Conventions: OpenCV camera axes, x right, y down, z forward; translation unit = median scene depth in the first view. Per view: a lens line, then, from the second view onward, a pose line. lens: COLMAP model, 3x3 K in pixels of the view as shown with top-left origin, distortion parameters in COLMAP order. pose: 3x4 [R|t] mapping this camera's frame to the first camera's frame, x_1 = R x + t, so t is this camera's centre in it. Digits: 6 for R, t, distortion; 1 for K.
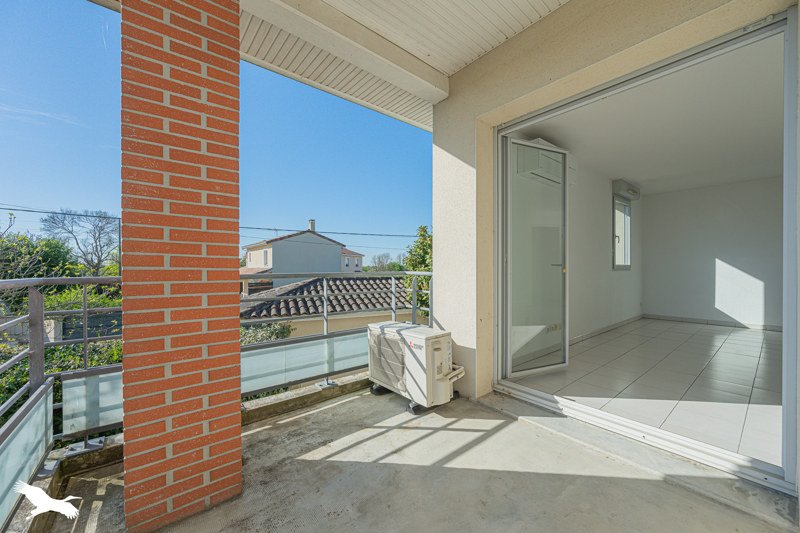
lens RADIAL K [[317.3, 0, 396.5], [0, 317.3, 263.6], [0, 0, 1]] dist [-0.001354, -0.000234]
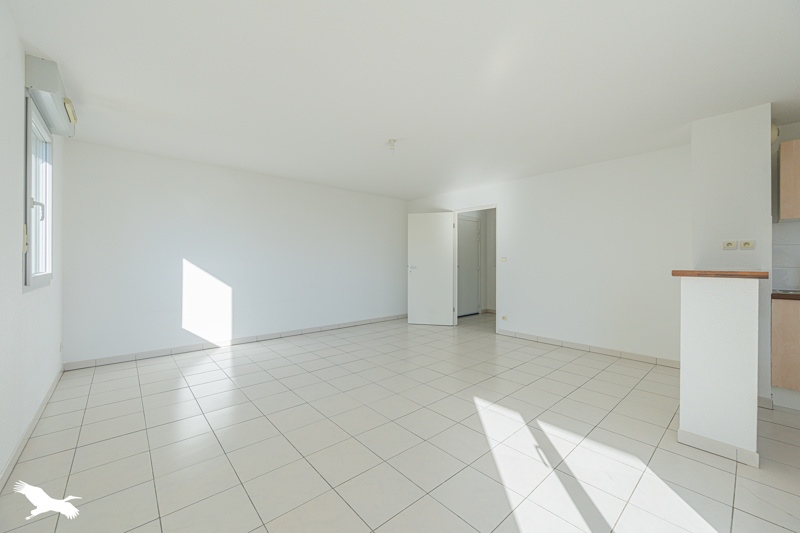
lens RADIAL K [[317.3, 0, 396.8], [0, 317.3, 259.3], [0, 0, 1]] dist [-0.001354, -0.000234]
pose [[-0.040157, 0.000926, 0.999193, 0.287266], [-0.010975, 0.999939, -0.001367, -0.020594], [-0.999133, -0.011021, -0.040144, 0.568157]]
